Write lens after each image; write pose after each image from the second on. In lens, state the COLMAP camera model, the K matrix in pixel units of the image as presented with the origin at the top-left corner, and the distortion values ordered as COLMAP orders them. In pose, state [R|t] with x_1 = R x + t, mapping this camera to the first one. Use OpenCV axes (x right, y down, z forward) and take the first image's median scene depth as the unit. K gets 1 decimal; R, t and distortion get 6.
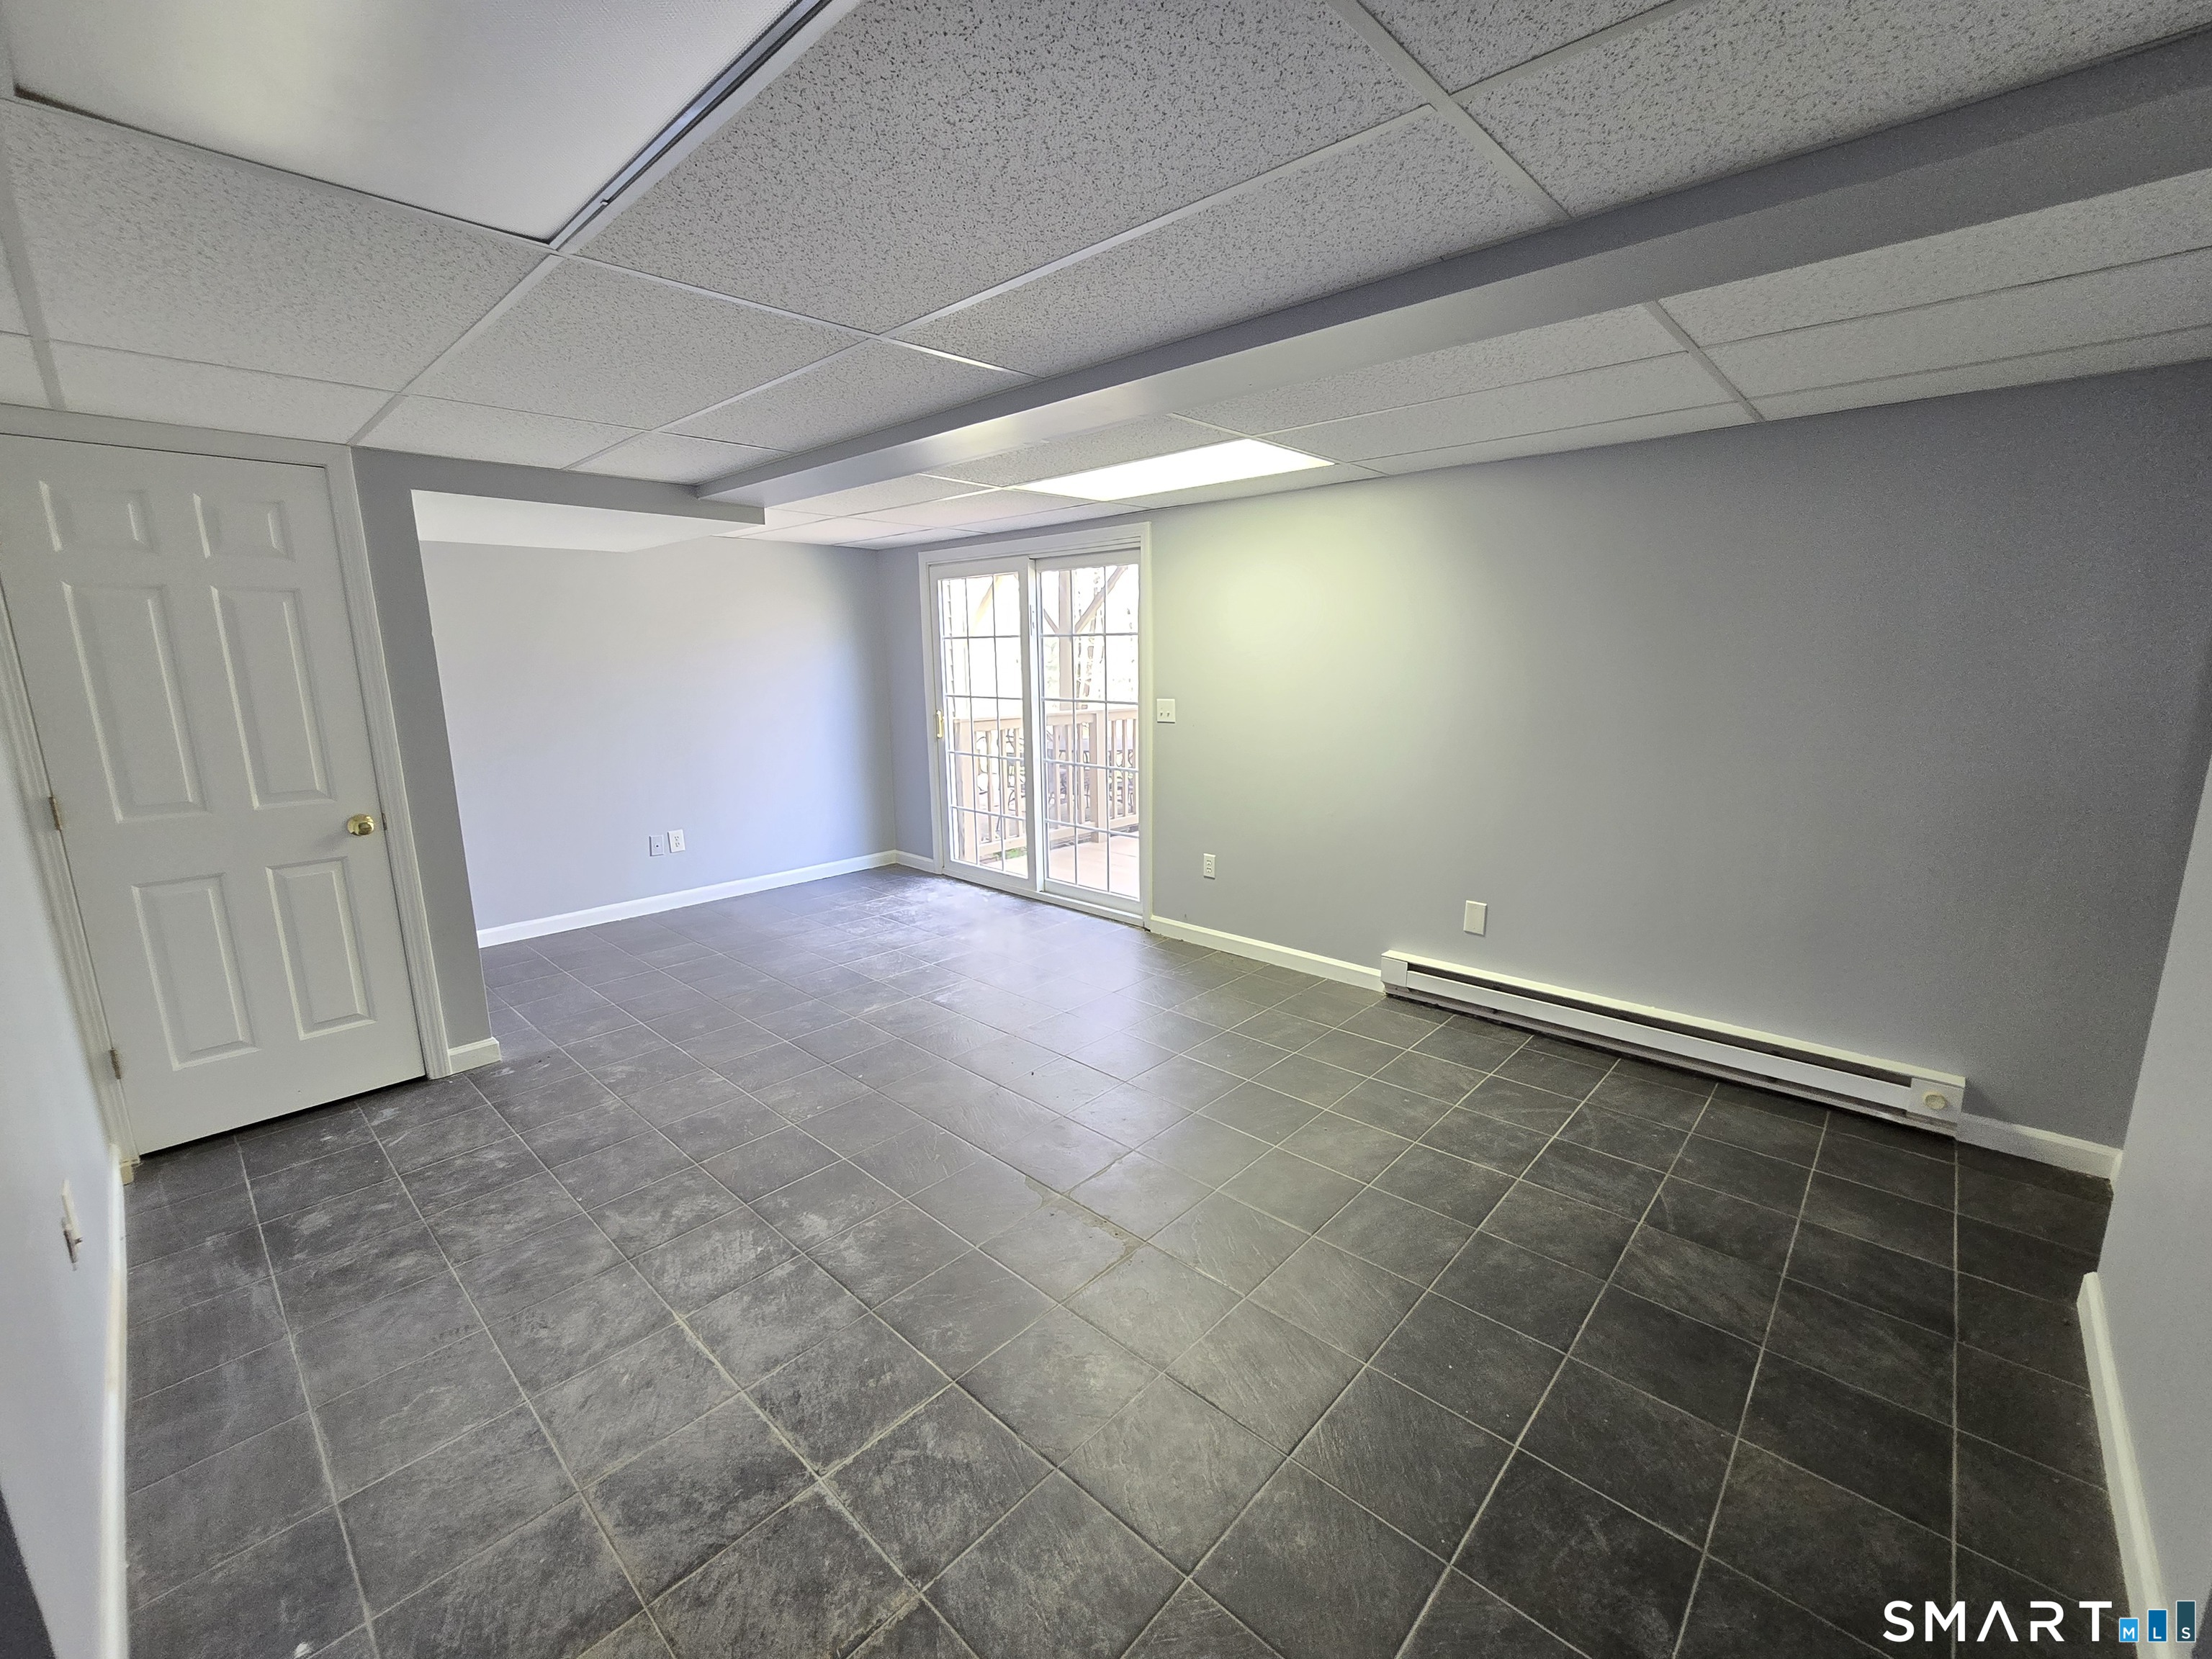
lens RADIAL K [[908.2, 0, 1109.9], [0, 908.2, 830.4], [0, 0, 1]] dist [-0.006686, 0.001084]
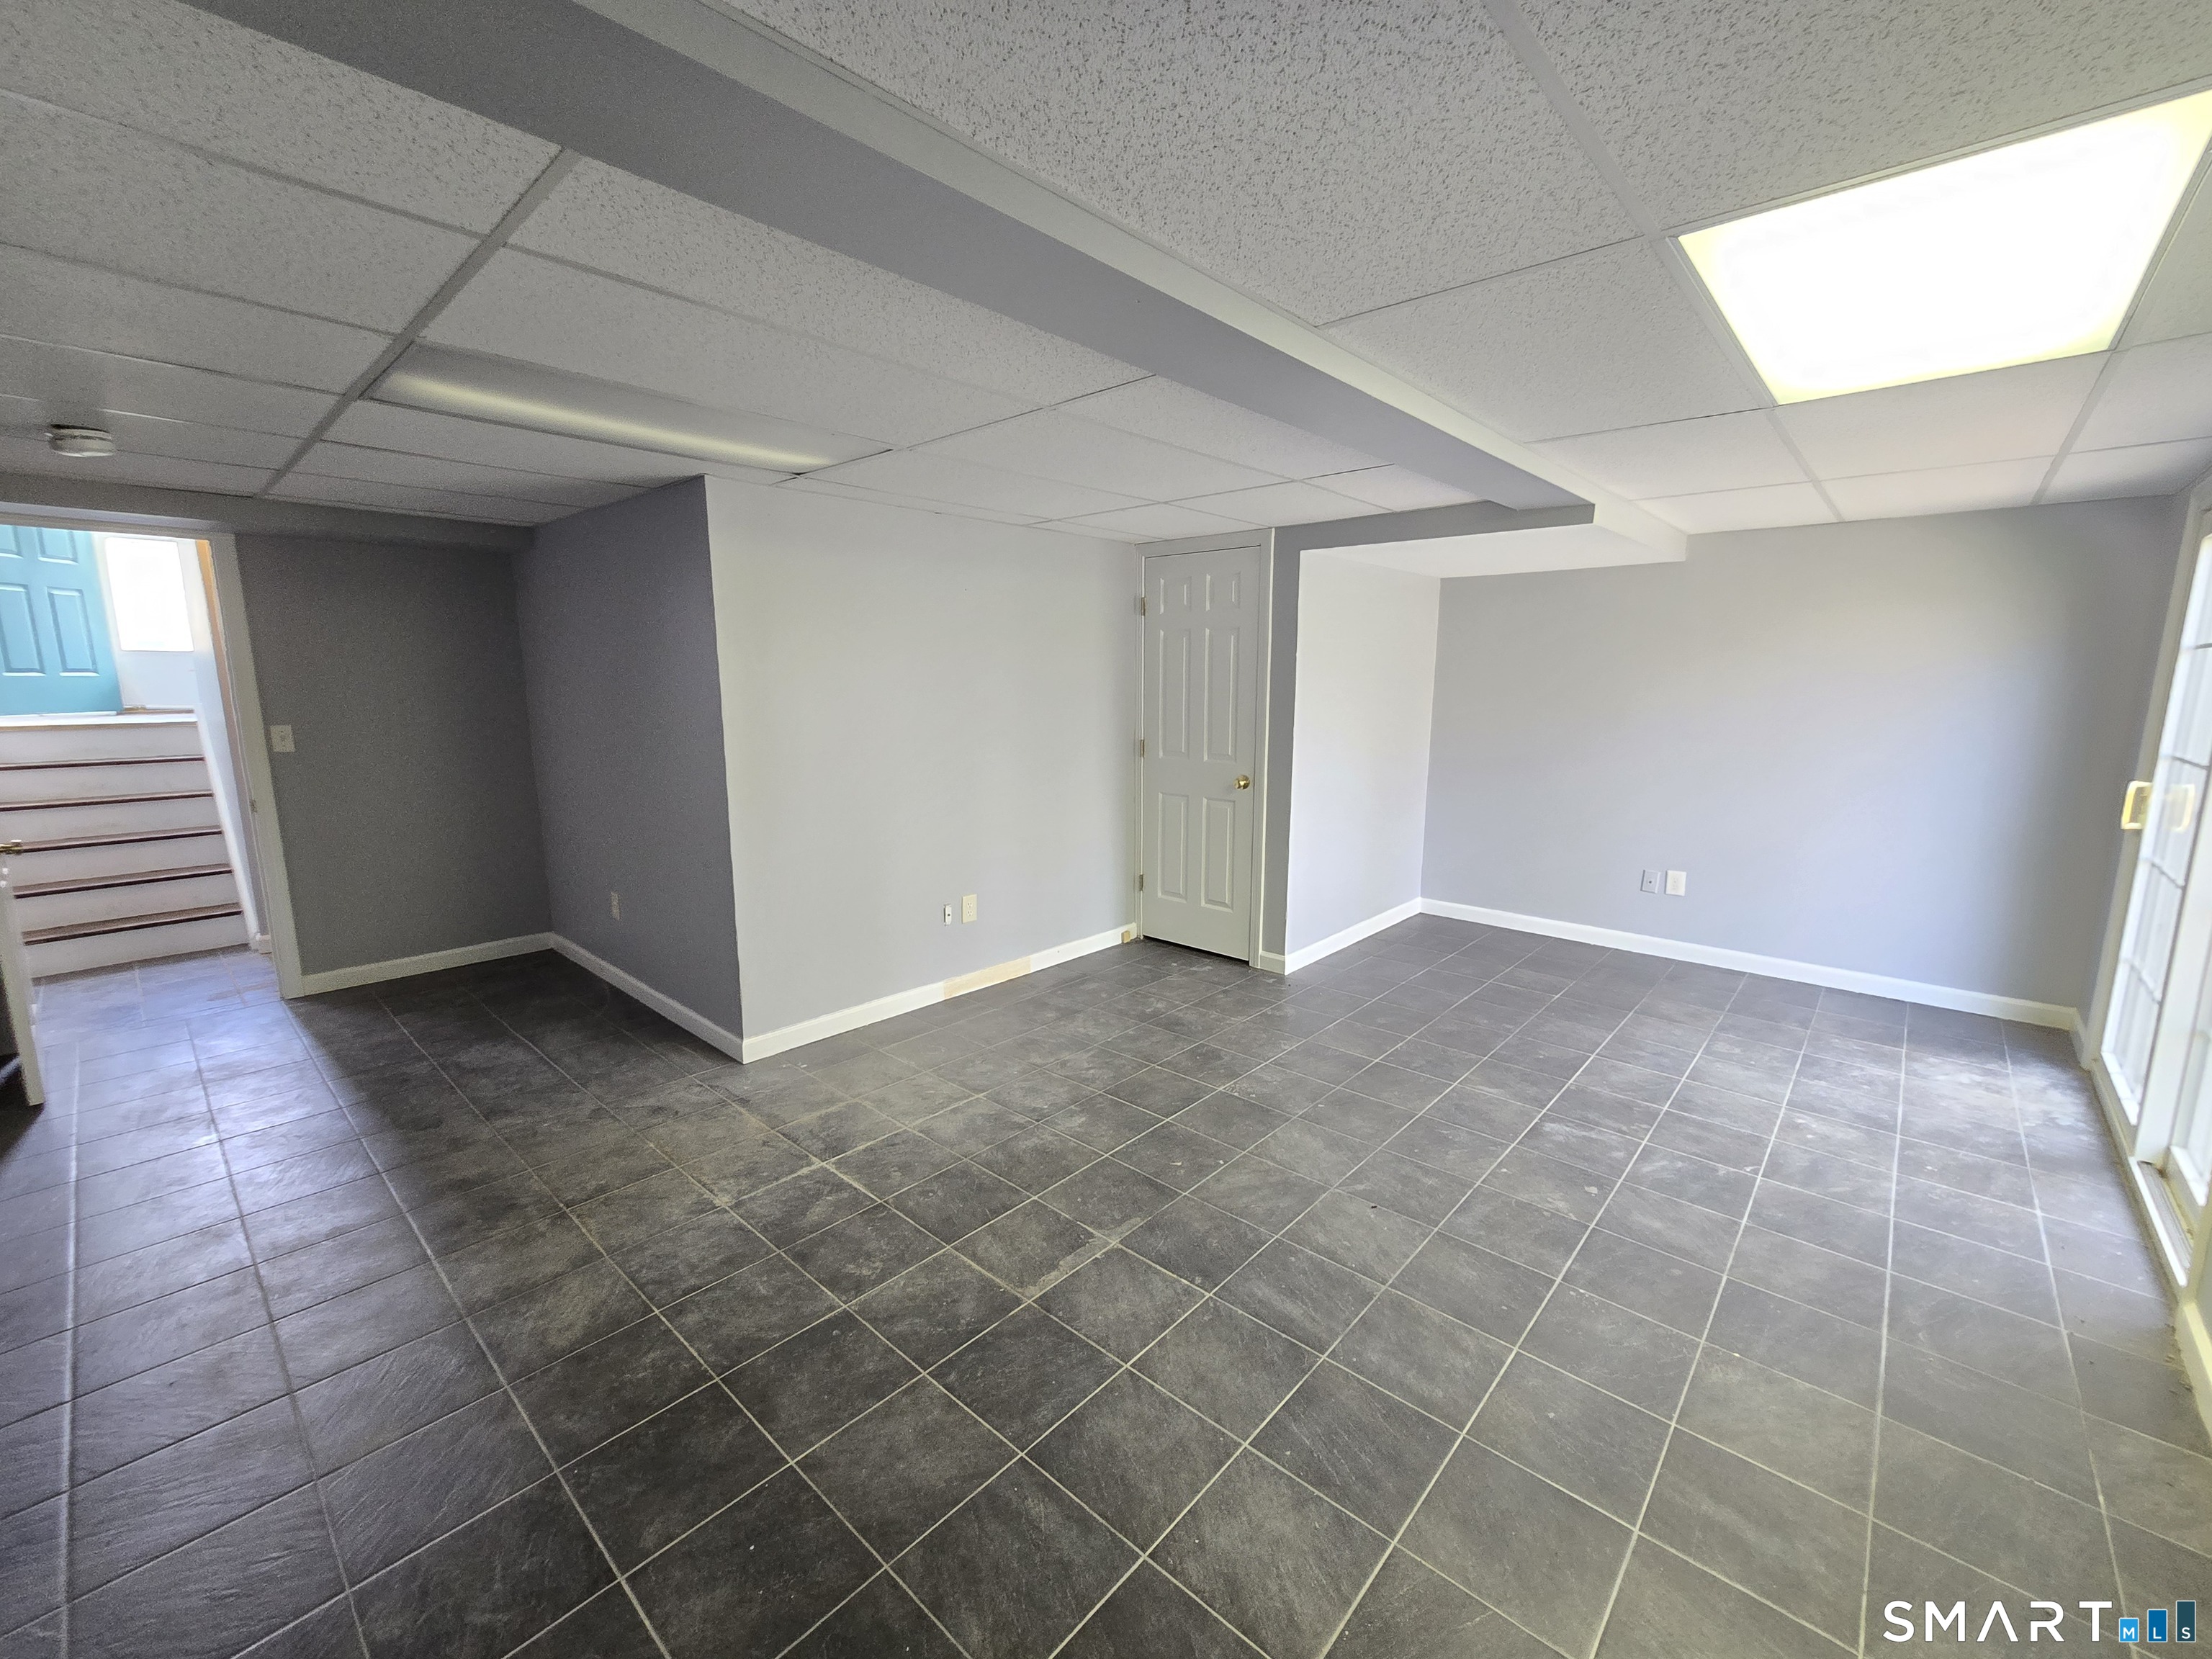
lens RADIAL K [[908.2, 0, 1109.9], [0, 908.2, 830.4], [0, 0, 1]] dist [-0.006686, 0.001084]
pose [[0.014266, 0.179262, -0.983698, 0.546556], [-0.198806, 0.964665, 0.172910, -0.118513], [0.979935, 0.193098, 0.049400, 0.592927]]
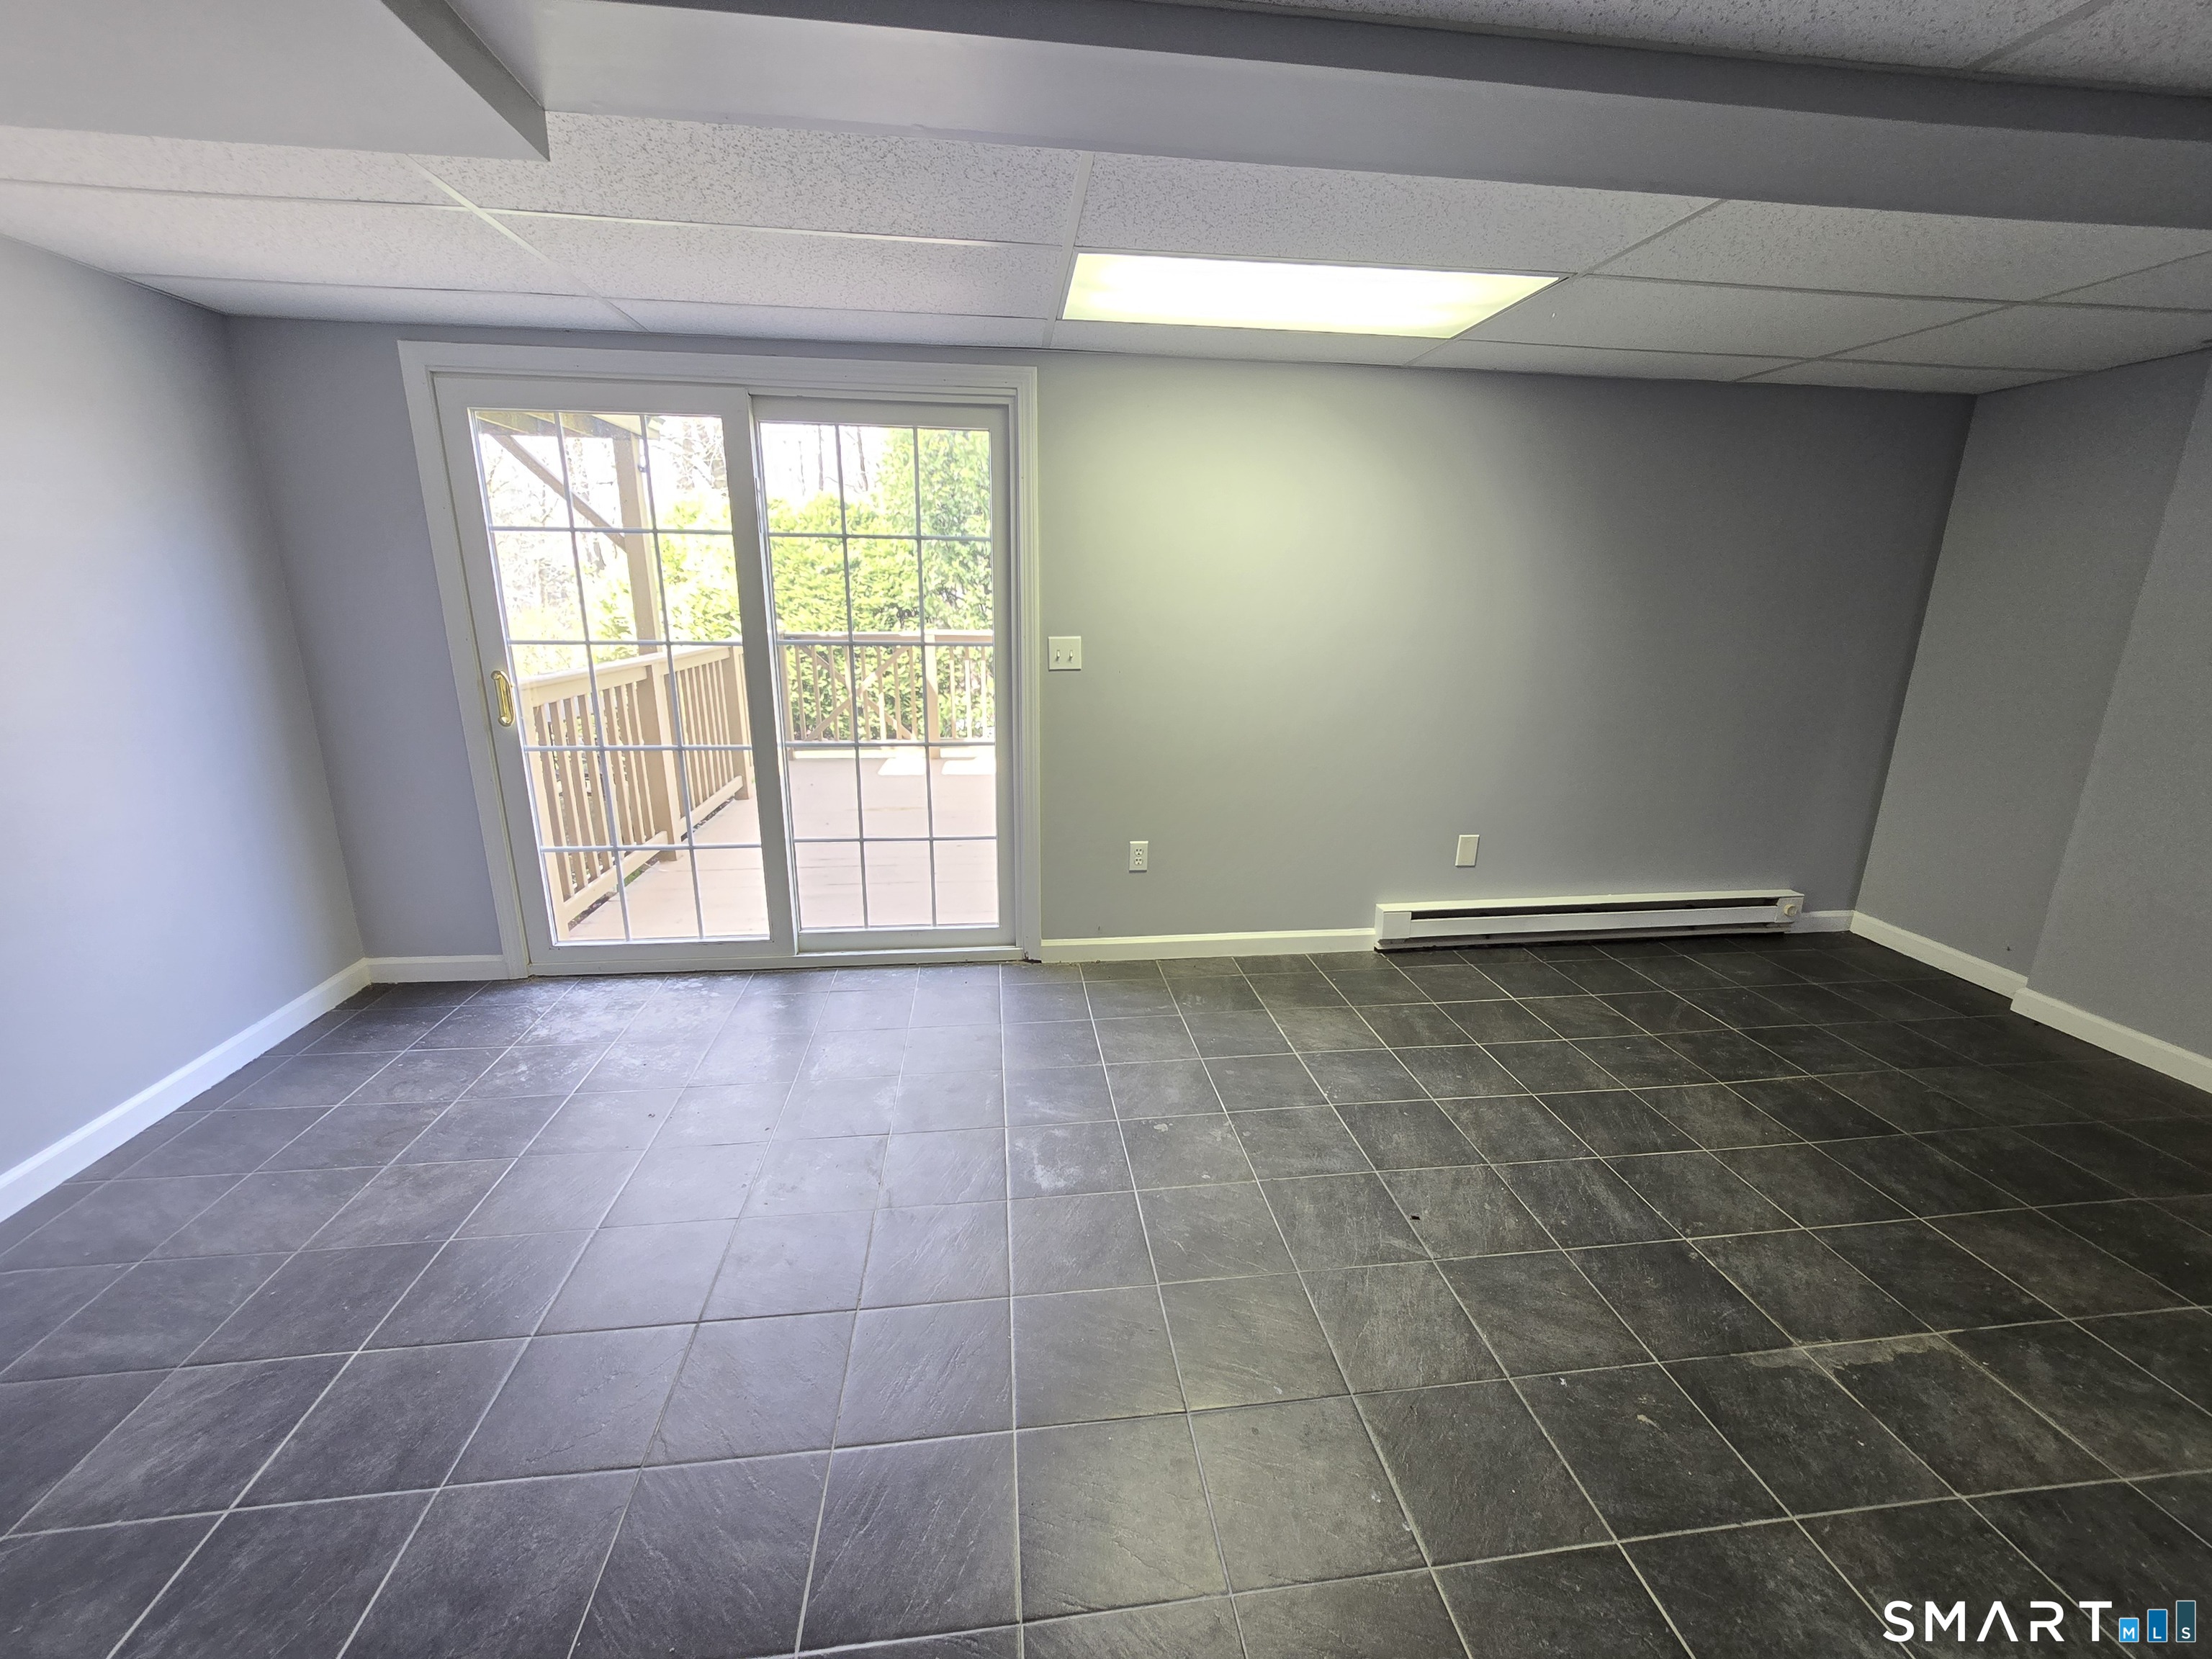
lens RADIAL K [[900.5, 0, 1110.9], [0, 900.5, 830.7], [0, 0, 1]] dist [-0.009595, 0.003853]
pose [[0.643818, -0.182179, 0.743175, -0.574986], [0.129302, 0.983179, 0.128998, -0.102784], [-0.754174, 0.013043, 0.656545, 0.645318]]
